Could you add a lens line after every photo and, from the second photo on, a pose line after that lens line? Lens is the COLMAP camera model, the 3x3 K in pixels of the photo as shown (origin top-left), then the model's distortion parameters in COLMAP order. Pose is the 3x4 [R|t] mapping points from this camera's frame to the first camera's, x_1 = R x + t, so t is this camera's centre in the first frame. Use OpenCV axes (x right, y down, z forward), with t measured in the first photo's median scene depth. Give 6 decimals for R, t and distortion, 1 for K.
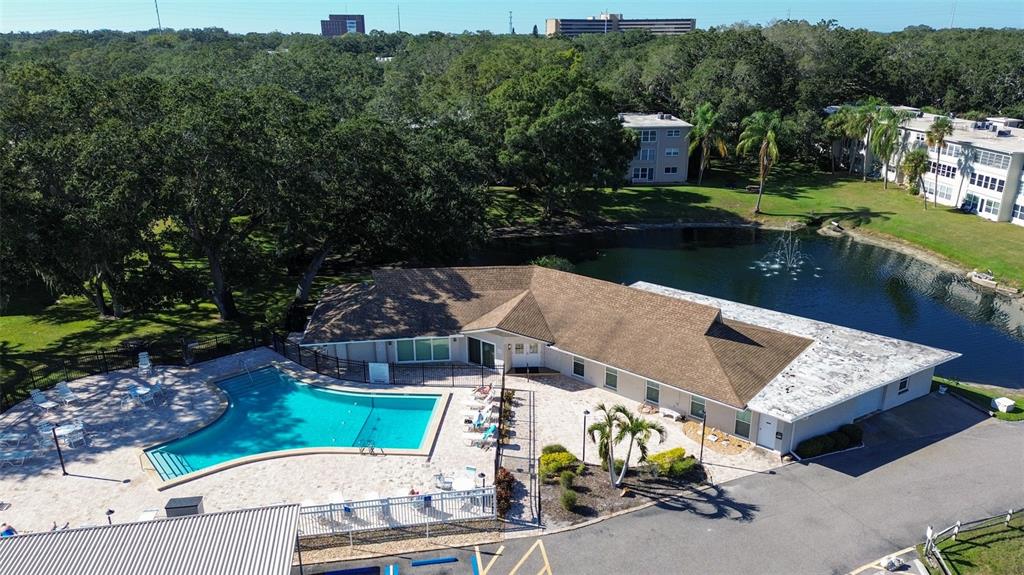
lens RADIAL K [[713.8, 0, 512.7], [0, 713.8, 285.2], [0, 0, 1]] dist [0.039348, -0.005792]
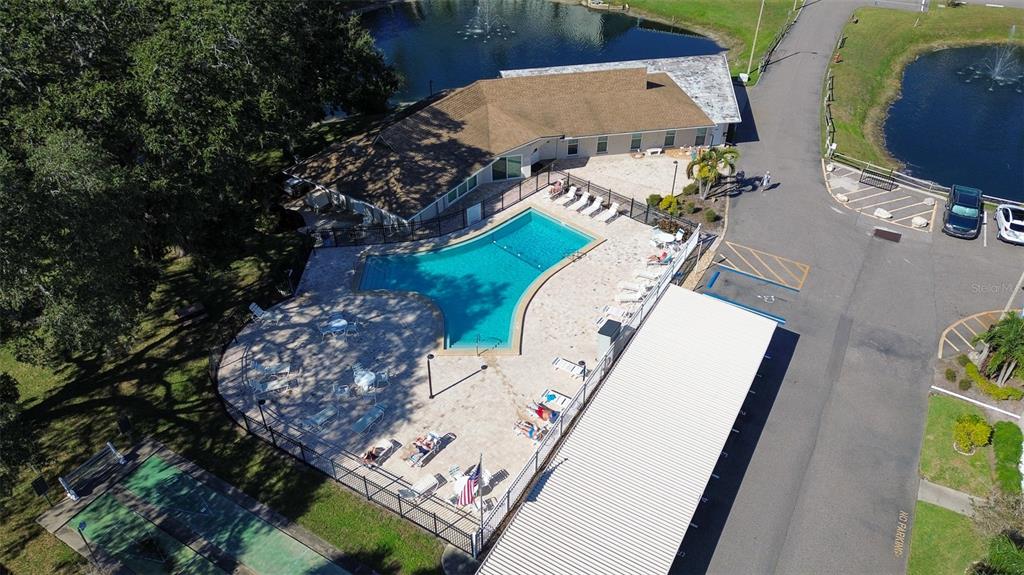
lens RADIAL K [[713.8, 0, 512.1], [0, 713.8, 289.3], [0, 0, 1]] dist [0.039348, -0.005792]
pose [[0.653535, -0.461898, 0.599619, -0.847517], [0.258005, 0.880709, 0.397222, -0.192450], [-0.711565, -0.104894, 0.694746, 0.181132]]
